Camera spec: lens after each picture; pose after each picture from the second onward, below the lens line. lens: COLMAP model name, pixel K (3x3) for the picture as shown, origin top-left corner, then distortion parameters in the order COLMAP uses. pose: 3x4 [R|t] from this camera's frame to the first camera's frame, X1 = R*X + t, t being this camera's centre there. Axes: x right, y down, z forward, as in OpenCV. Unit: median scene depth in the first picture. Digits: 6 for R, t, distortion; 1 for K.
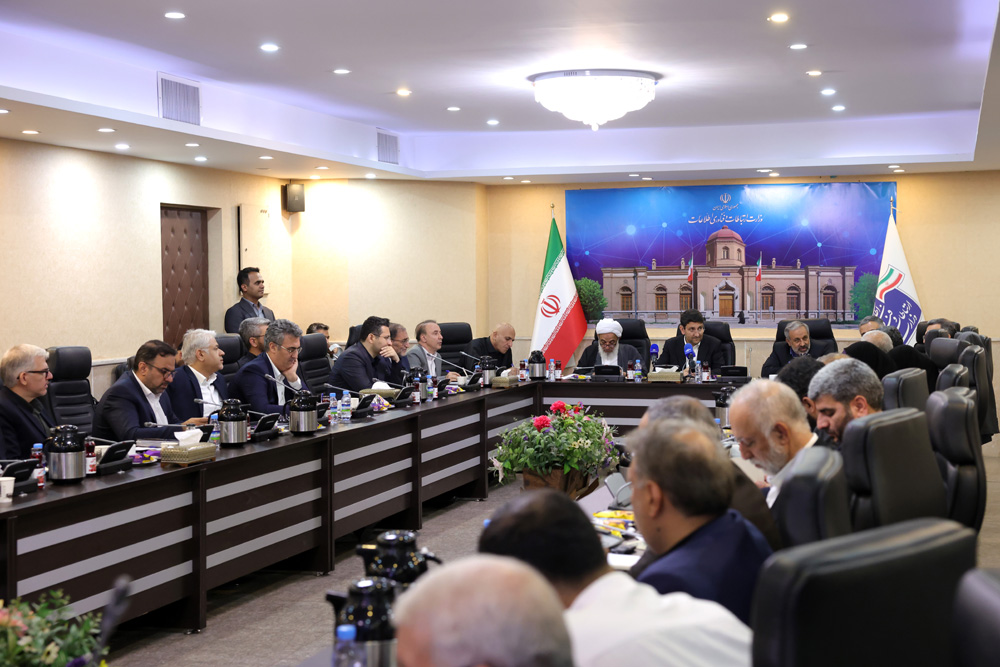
lens RADIAL K [[1548.0, 0, 500.0], [0, 1548.0, 333.5], [0, 0, 1]] dist [0.108641, -0.043968]
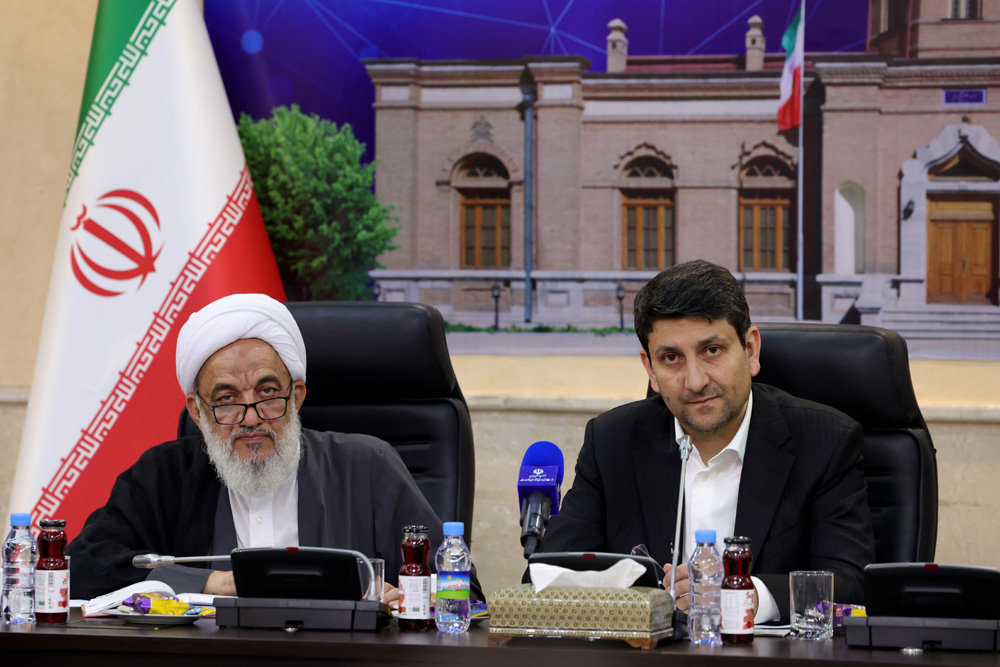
lens RADIAL K [[5750.4, 0, 454.7], [0, 5750.4, 335.2], [0, 0, 1]] dist [1.492401, 13.360531]
pose [[0.999869, 0.012646, 0.010063, 0.073034], [-0.012642, 0.999920, -0.000499, -0.005746], [-0.010068, 0.000372, 0.999949, 0.238951]]
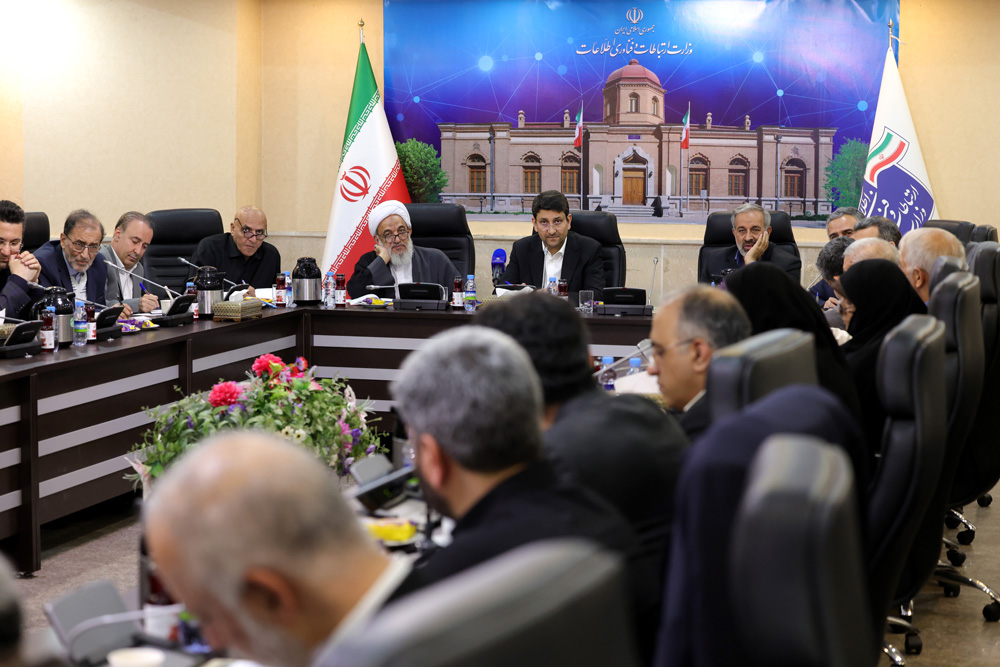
lens RADIAL K [[2076.5, 0, 500.0], [0, 2076.5, 333.5], [0, 0, 1]] dist [-0.186094, 0.057792]
pose [[0.999308, 0.012599, 0.034984, 0.064926], [-0.014502, 0.998397, 0.054703, -0.004175], [-0.034239, -0.055173, 0.997890, 0.169219]]
